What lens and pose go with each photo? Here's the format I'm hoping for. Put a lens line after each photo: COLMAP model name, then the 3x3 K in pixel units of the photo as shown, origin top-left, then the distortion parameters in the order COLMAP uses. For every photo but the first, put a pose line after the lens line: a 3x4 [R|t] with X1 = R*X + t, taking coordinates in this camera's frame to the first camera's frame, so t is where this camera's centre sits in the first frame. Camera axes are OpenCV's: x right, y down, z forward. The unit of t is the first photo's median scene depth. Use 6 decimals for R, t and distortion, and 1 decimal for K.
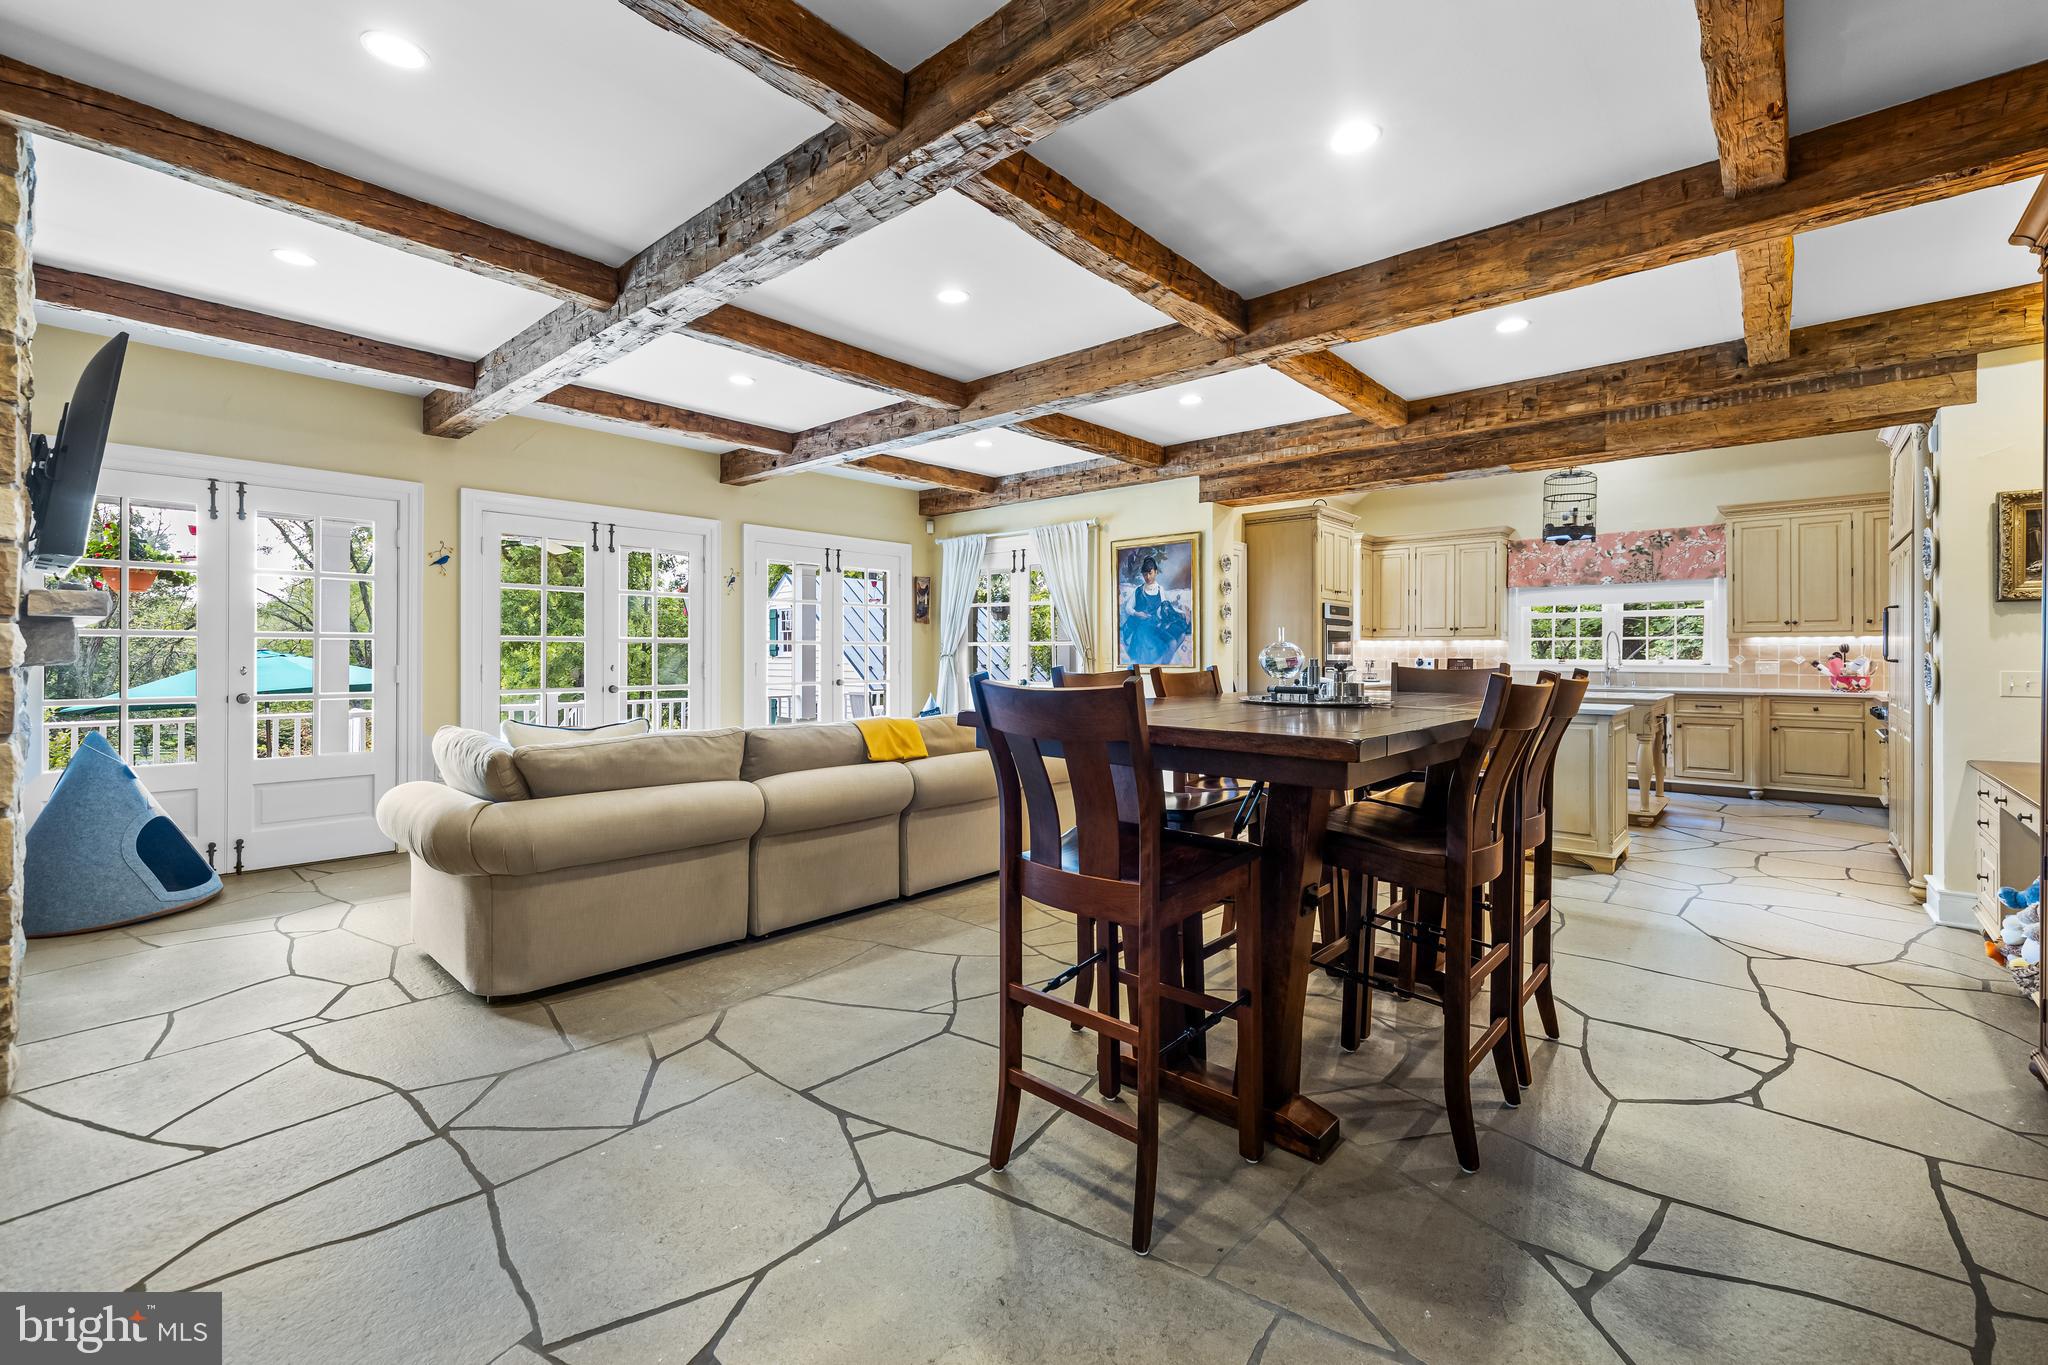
lens RADIAL K [[862.8, 0, 1013.1], [0, 862.8, 645.6], [0, 0, 1]] dist [0.004354, -0.000140]
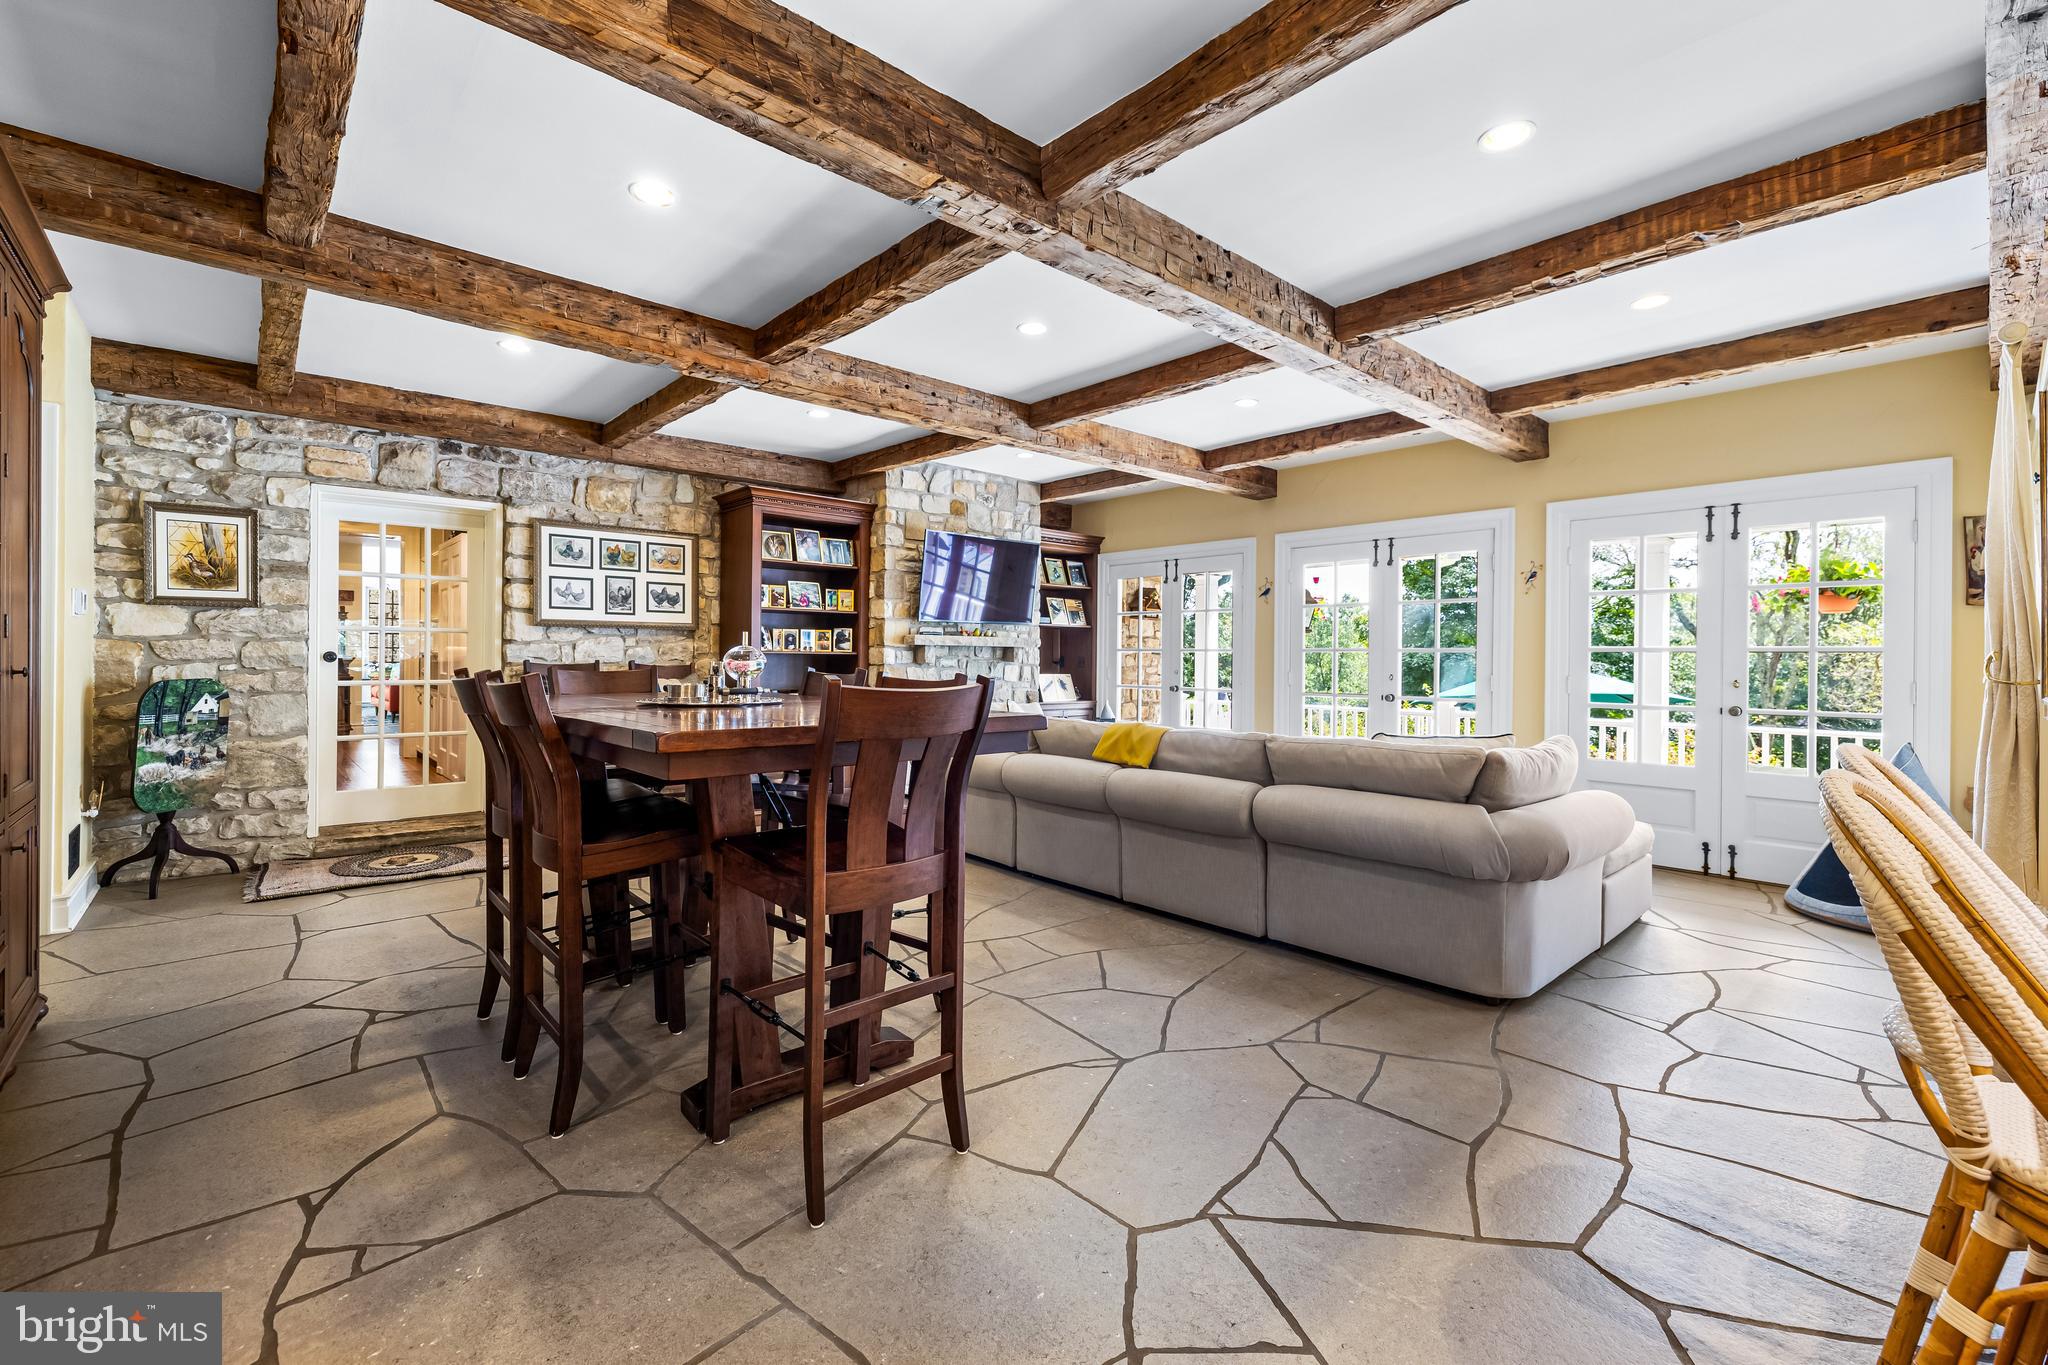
lens RADIAL K [[862.8, 0, 1020.1], [0, 862.8, 657.9], [0, 0, 1]] dist [0.004354, -0.000140]
pose [[-0.106971, -0.003668, -0.994255, 0.525428], [0.000101, 0.999993, -0.003700, 0.005502], [0.994262, -0.000496, -0.106970, 0.576770]]
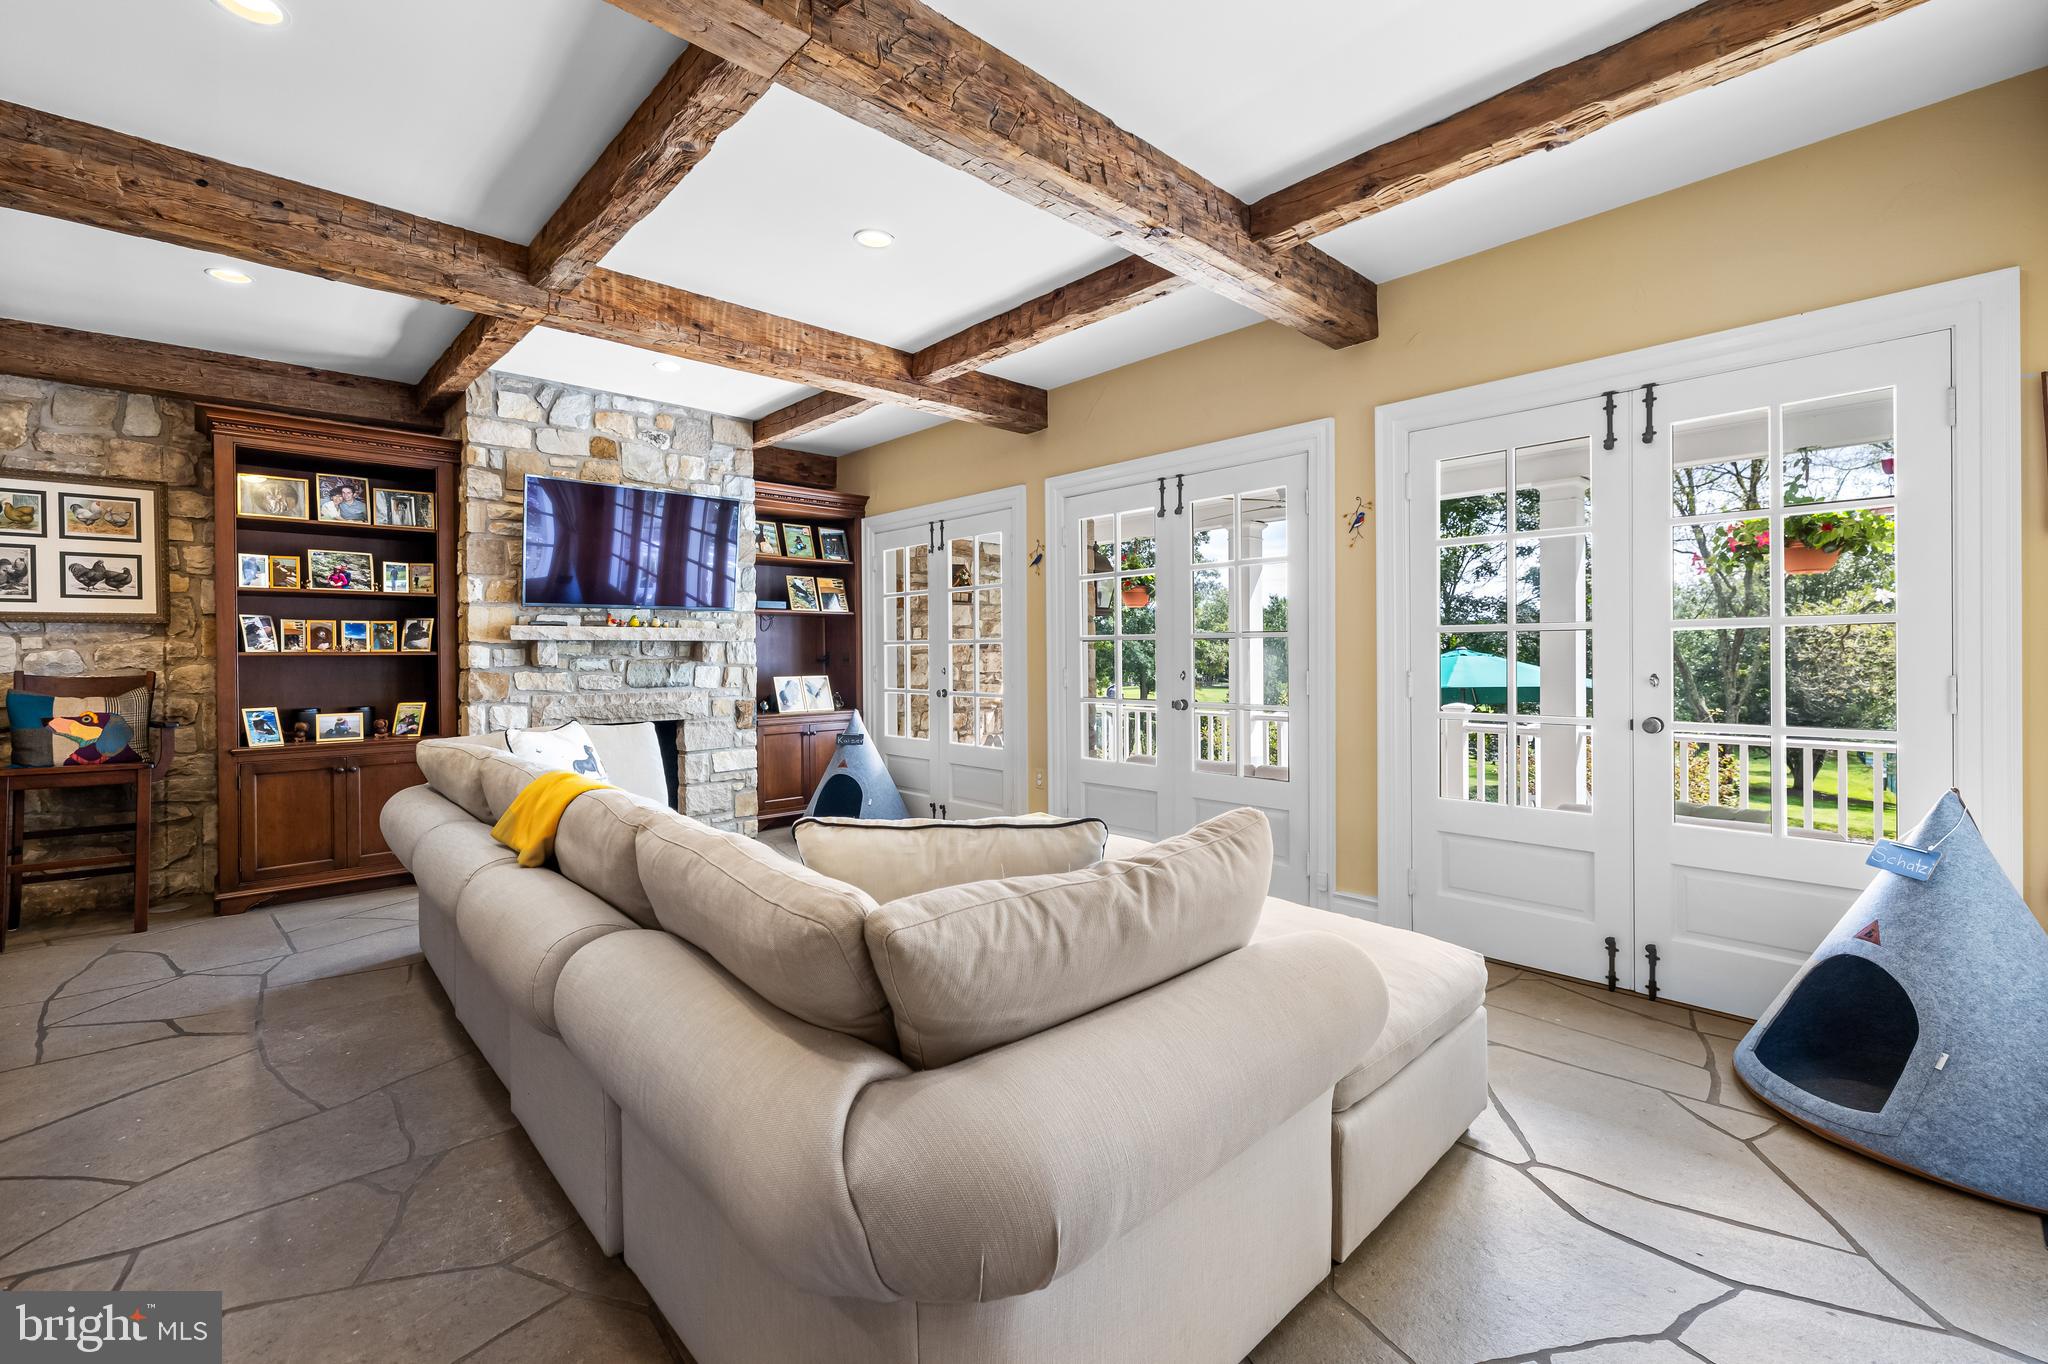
lens RADIAL K [[862.8, 0, 1017.8], [0, 862.8, 656.0], [0, 0, 1]] dist [0.004354, -0.000140]
pose [[-0.086503, 0.000564, -0.996251, 0.226464], [0.017609, 0.999844, -0.000963, 0.007120], [0.996096, -0.017626, -0.086499, 0.797366]]
